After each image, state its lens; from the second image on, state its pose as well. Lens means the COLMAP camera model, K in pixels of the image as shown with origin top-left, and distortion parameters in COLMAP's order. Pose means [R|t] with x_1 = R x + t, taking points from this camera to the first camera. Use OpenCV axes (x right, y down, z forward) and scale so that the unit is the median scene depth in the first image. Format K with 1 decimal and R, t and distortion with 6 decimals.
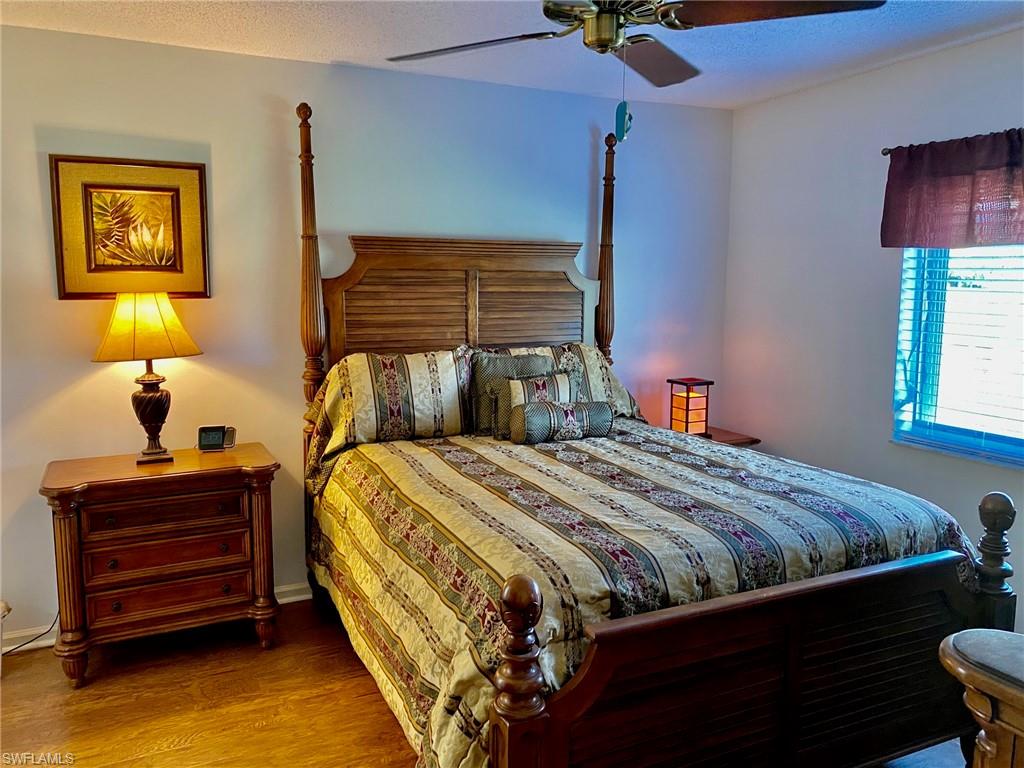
lens RADIAL K [[787.4, 0, 512.0], [0, 787.4, 384.0], [0, 0, 1]] dist [0.149580, -0.183959]
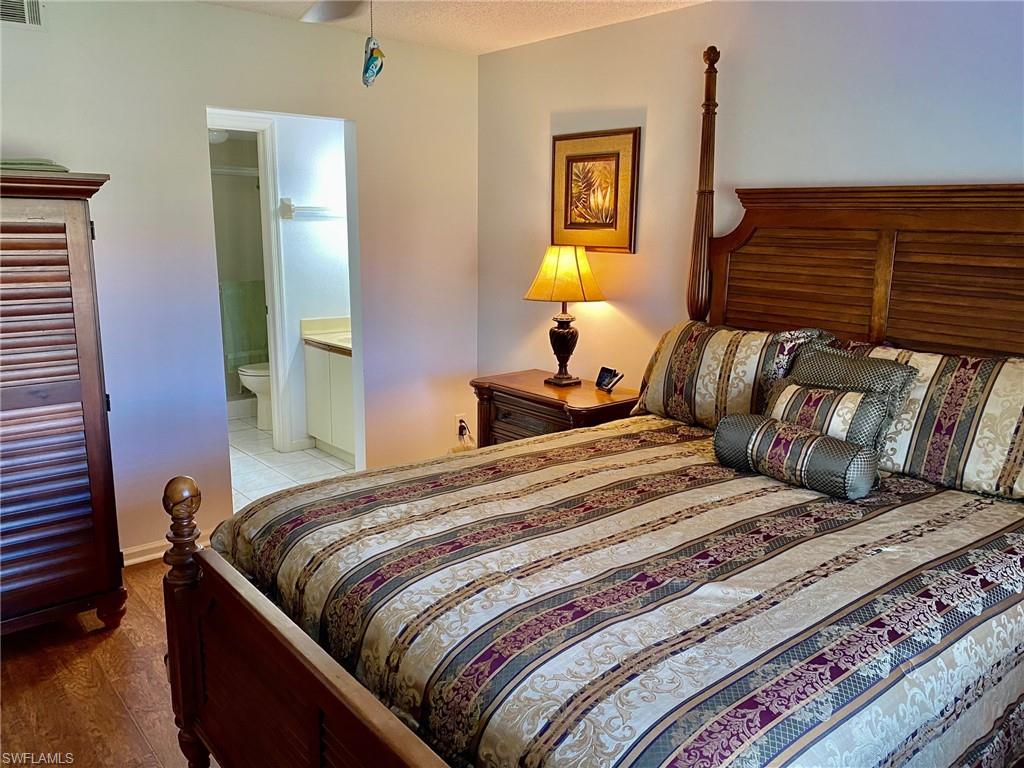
lens RADIAL K [[787.4, 0, 512.0], [0, 787.4, 384.0], [0, 0, 1]] dist [0.149580, -0.183959]
pose [[0.261179, 0.206401, -0.942966, 0.648002], [-0.148371, 0.973848, 0.172065, -0.096958], [0.953819, 0.094969, 0.284973, 0.562338]]
